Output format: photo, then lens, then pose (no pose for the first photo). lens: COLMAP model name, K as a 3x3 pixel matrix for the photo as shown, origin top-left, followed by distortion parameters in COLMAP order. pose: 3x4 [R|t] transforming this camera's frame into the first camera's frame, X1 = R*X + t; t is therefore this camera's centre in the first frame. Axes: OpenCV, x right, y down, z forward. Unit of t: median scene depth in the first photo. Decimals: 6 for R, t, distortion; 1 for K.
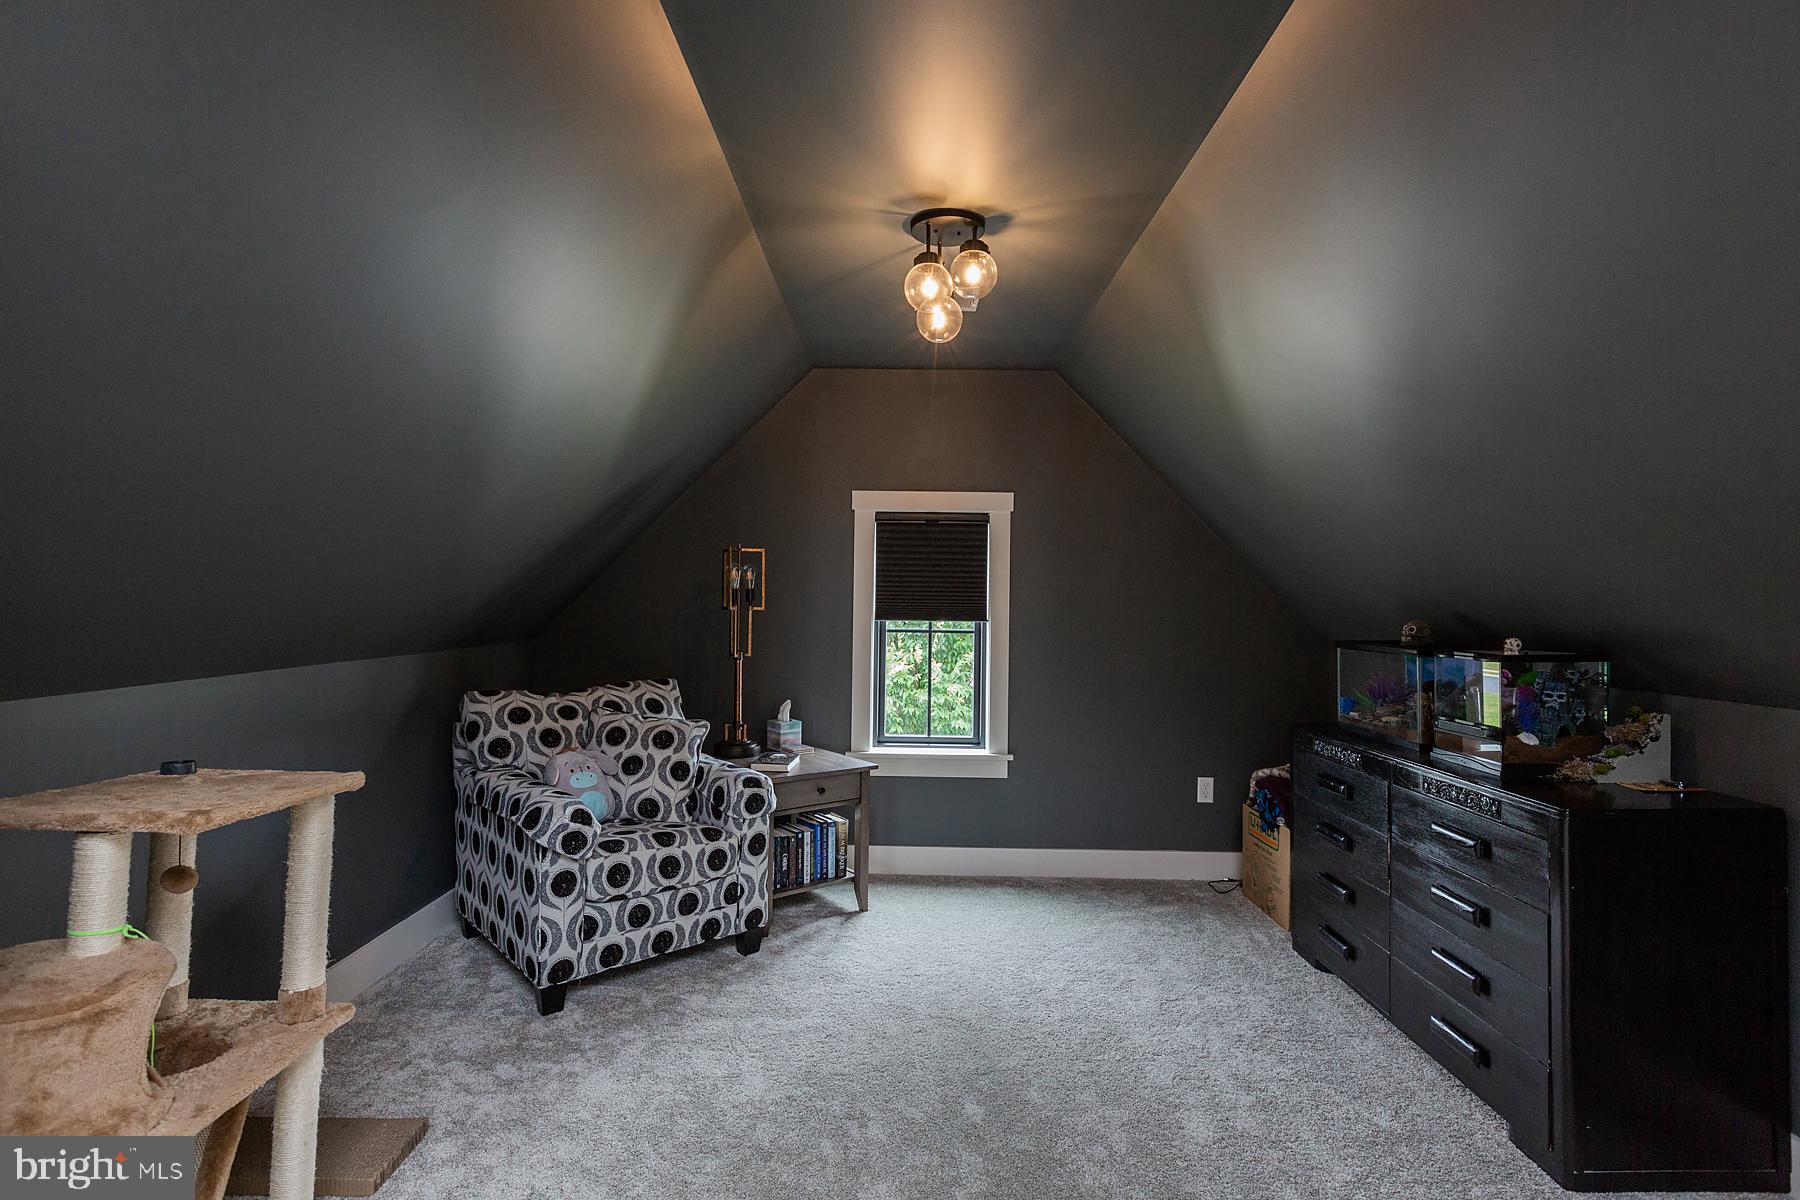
lens RADIAL K [[890.8, 0, 895.7], [0, 890.8, 597.0], [0, 0, 1]] dist [-0.002605, -0.000251]
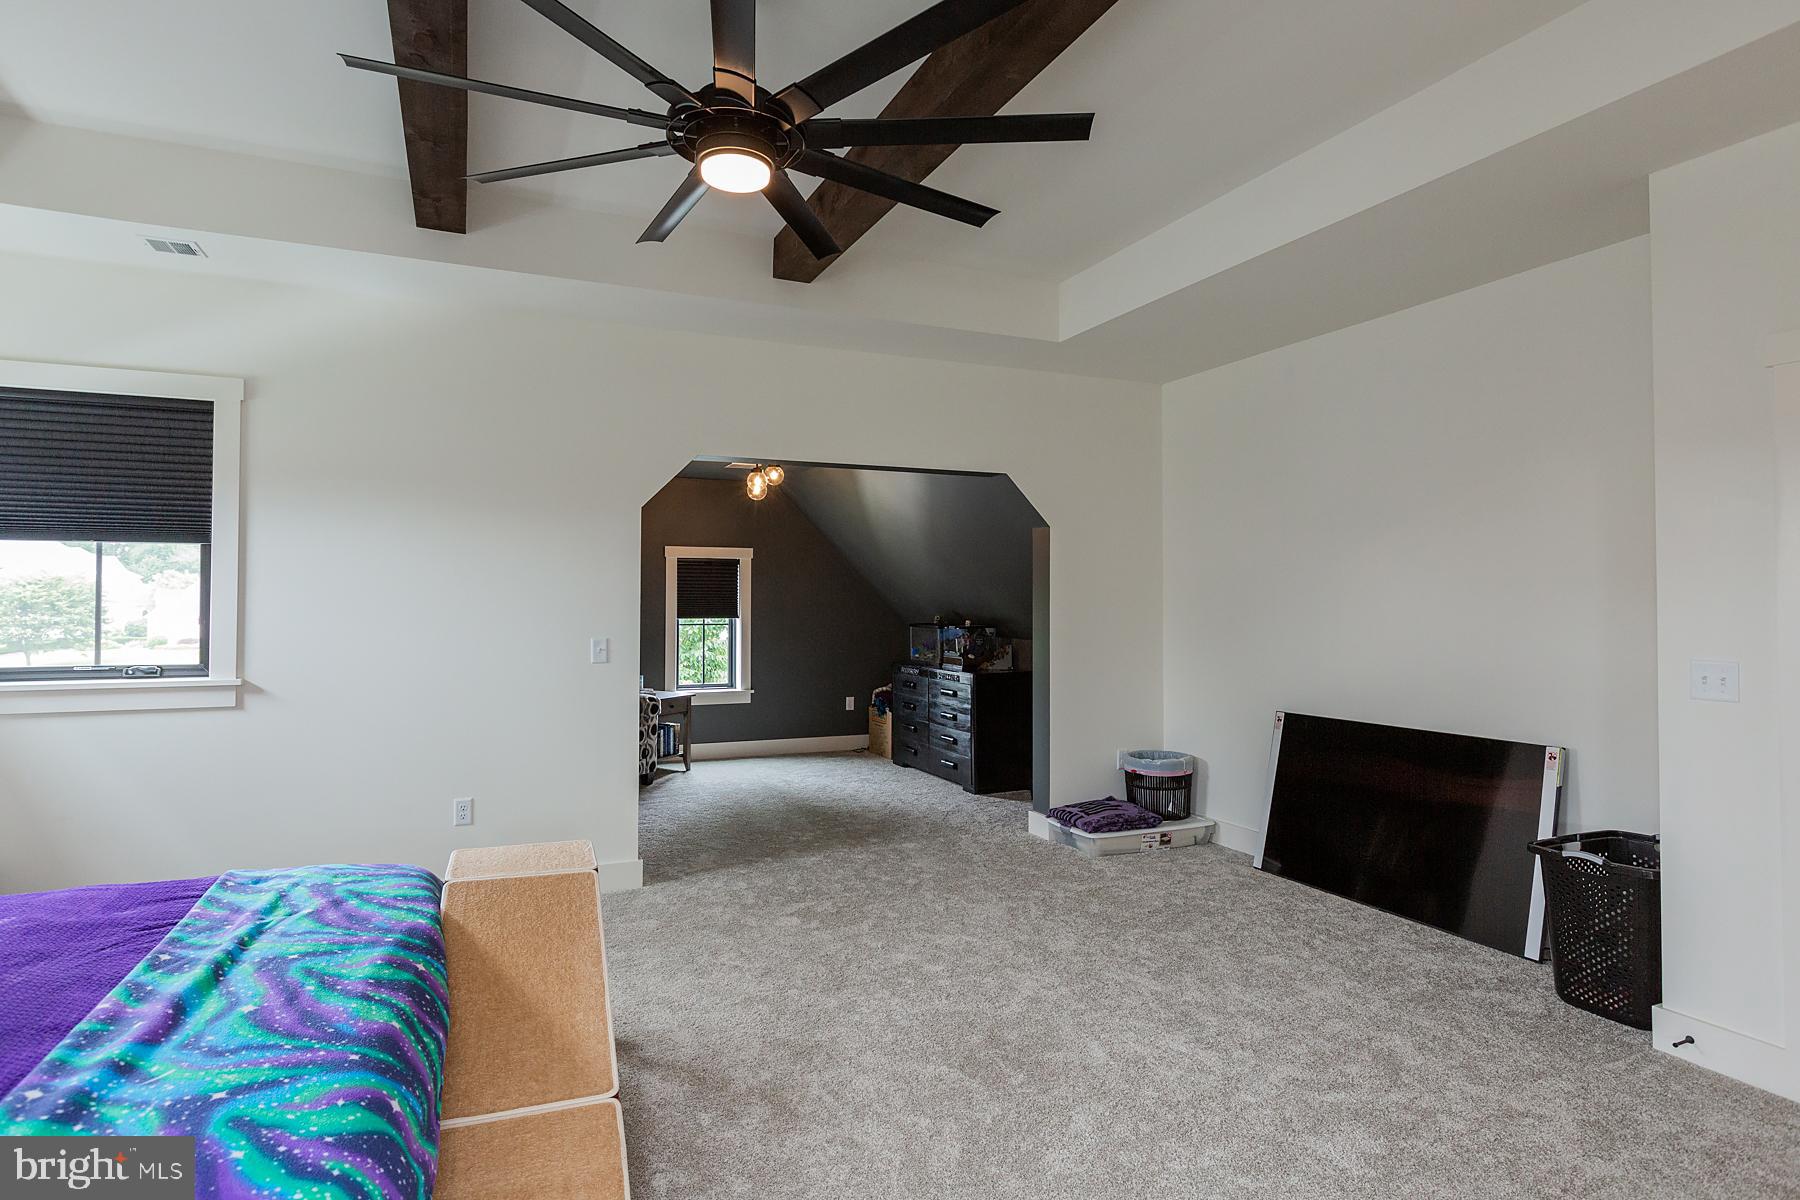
lens RADIAL K [[934.2, 0, 898.5], [0, 934.2, 596.7], [0, 0, 1]] dist [-0.012995, 0.000624]
pose [[0.904369, -0.009661, 0.426642, -0.559419], [0.006667, 0.999942, 0.008509, -0.040909], [-0.426700, -0.004851, 0.904380, -1.168720]]
